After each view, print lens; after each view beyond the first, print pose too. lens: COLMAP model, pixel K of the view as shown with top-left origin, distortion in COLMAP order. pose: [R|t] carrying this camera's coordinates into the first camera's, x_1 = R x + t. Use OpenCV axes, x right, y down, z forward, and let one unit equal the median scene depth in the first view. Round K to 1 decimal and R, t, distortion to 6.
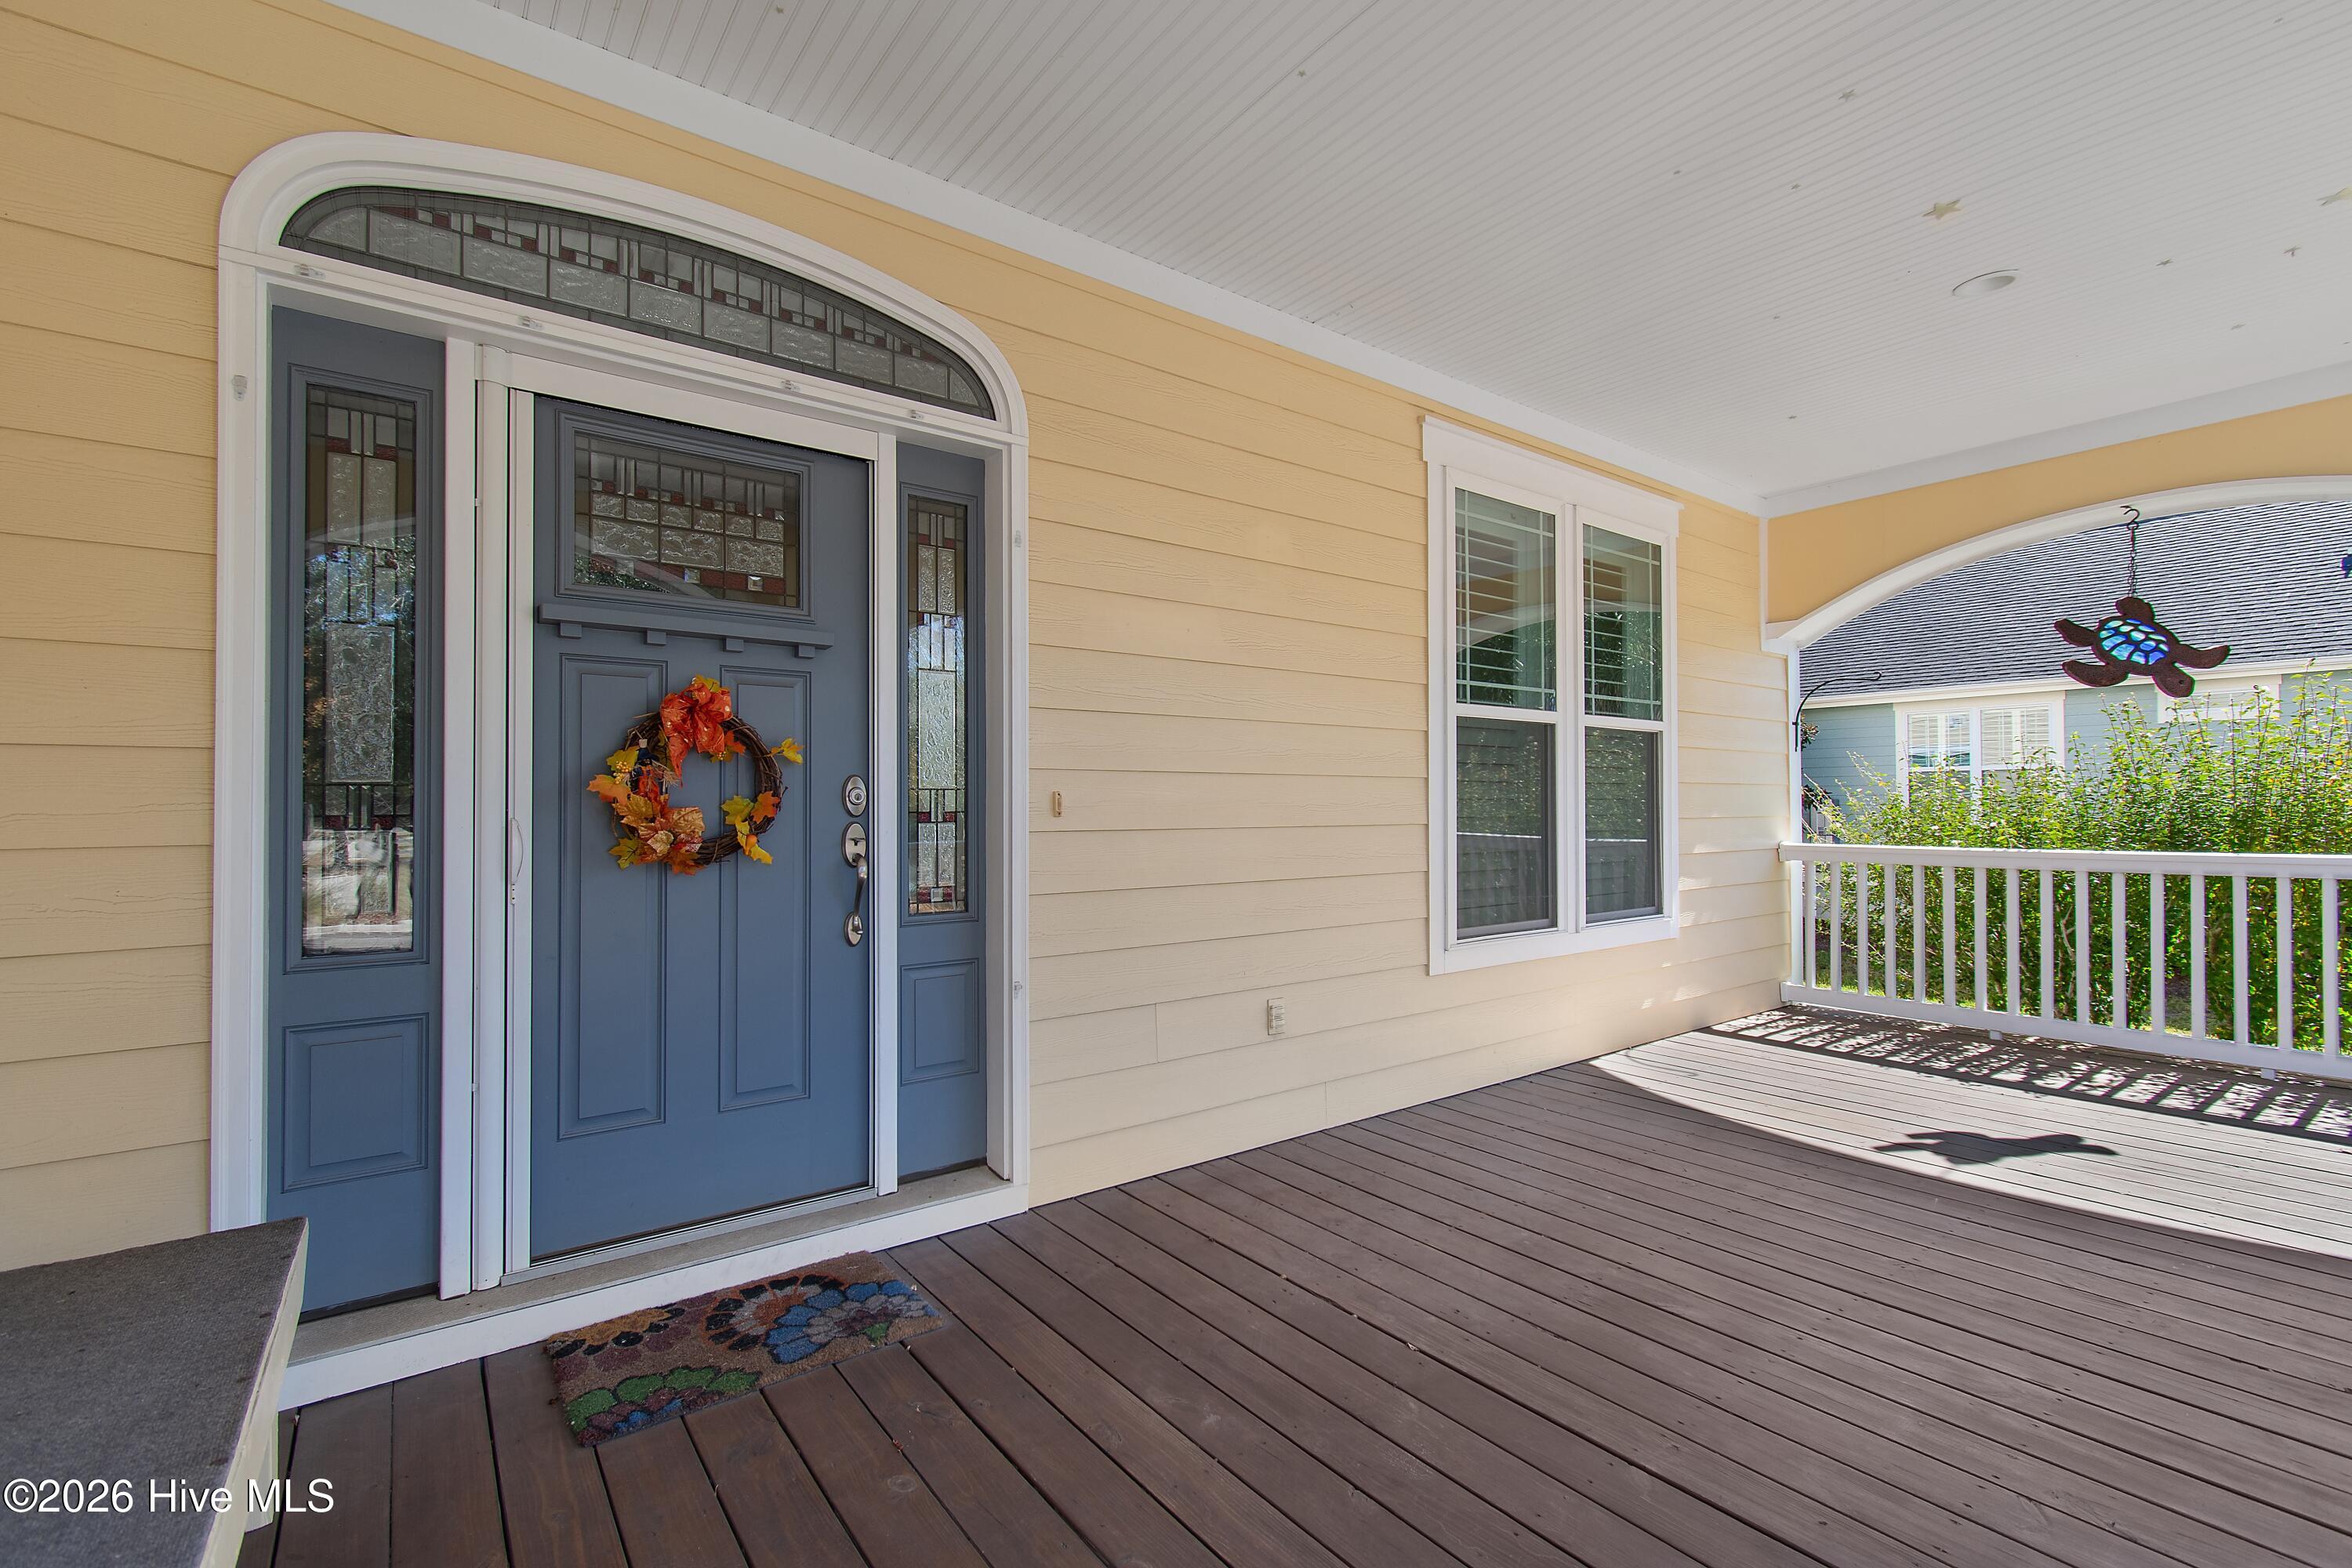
lens RADIAL K [[1040.1, 0, 1171.2], [0, 1040.1, 792.0], [0, 0, 1]] dist [0.006359, -0.001588]
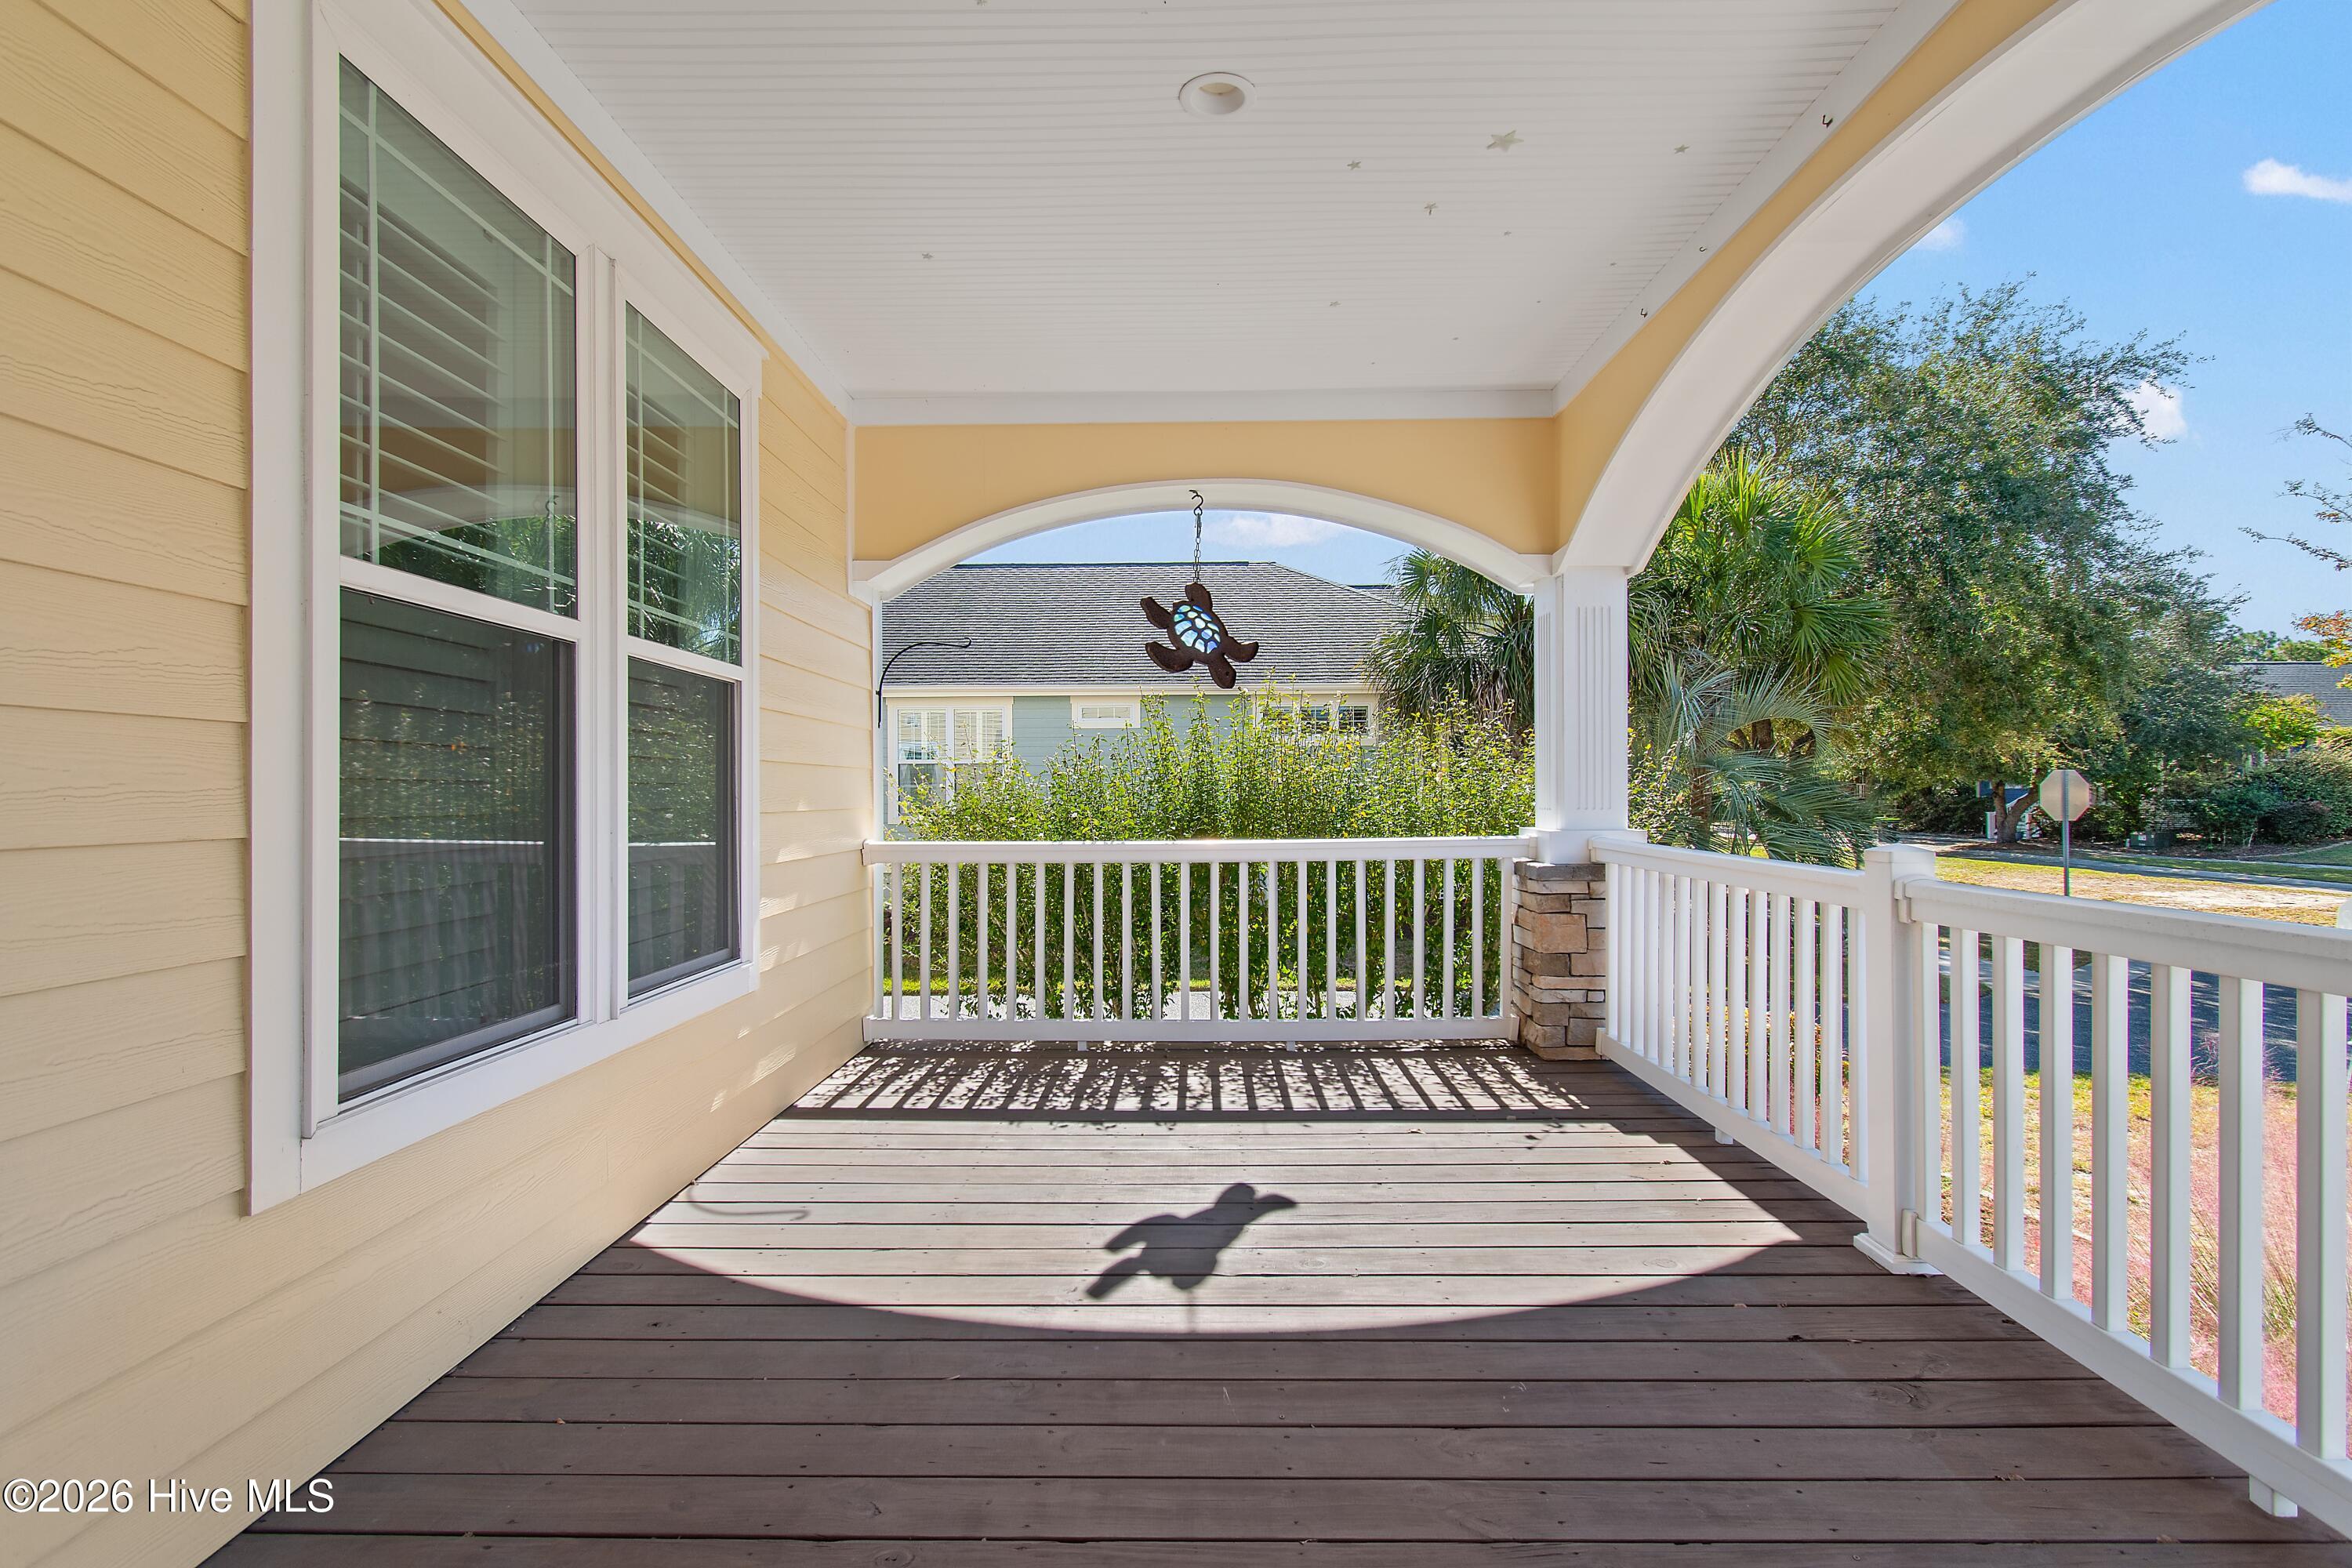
lens RADIAL K [[1040.1, 0, 1174.1], [0, 1040.1, 792.9], [0, 0, 1]] dist [0.006359, -0.001588]
pose [[0.611998, 0.001263, 0.790858, 0.127634], [-0.009431, 0.999939, 0.005701, 0.006261], [-0.790803, -0.010948, 0.611973, 0.410833]]
